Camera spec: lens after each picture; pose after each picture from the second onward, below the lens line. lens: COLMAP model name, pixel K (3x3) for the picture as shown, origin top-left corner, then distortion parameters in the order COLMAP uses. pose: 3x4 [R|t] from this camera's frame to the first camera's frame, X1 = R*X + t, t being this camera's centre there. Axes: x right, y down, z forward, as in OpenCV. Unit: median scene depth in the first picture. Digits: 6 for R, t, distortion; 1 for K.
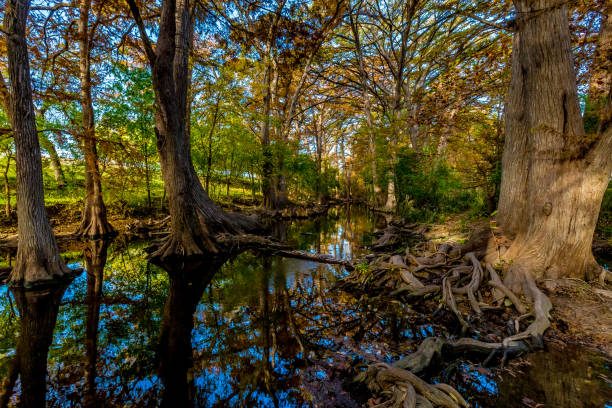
lens RADIAL K [[272.4, 0, 306.0], [0, 272.4, 204.0], [0, 0, 1]] dist [-0.000159, -0.000009]
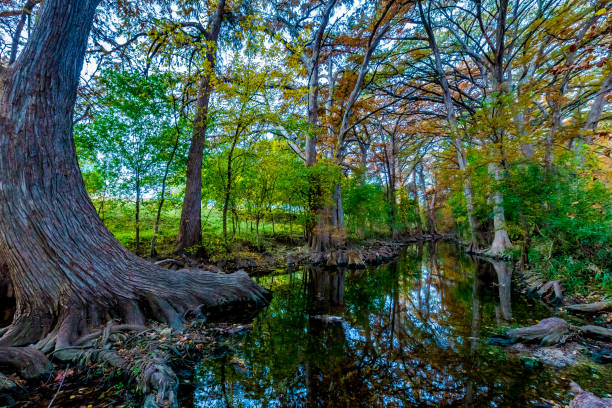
lens RADIAL K [[266.2, 0, 308.3], [0, 266.2, 202.1], [0, 0, 1]] dist [0.001552, 0.000230]
pose [[0.960138, -0.035376, -0.277278, 0.024705], [-0.003480, 0.990370, -0.138405, -0.006316], [0.279504, 0.133853, 0.950769, 0.131599]]
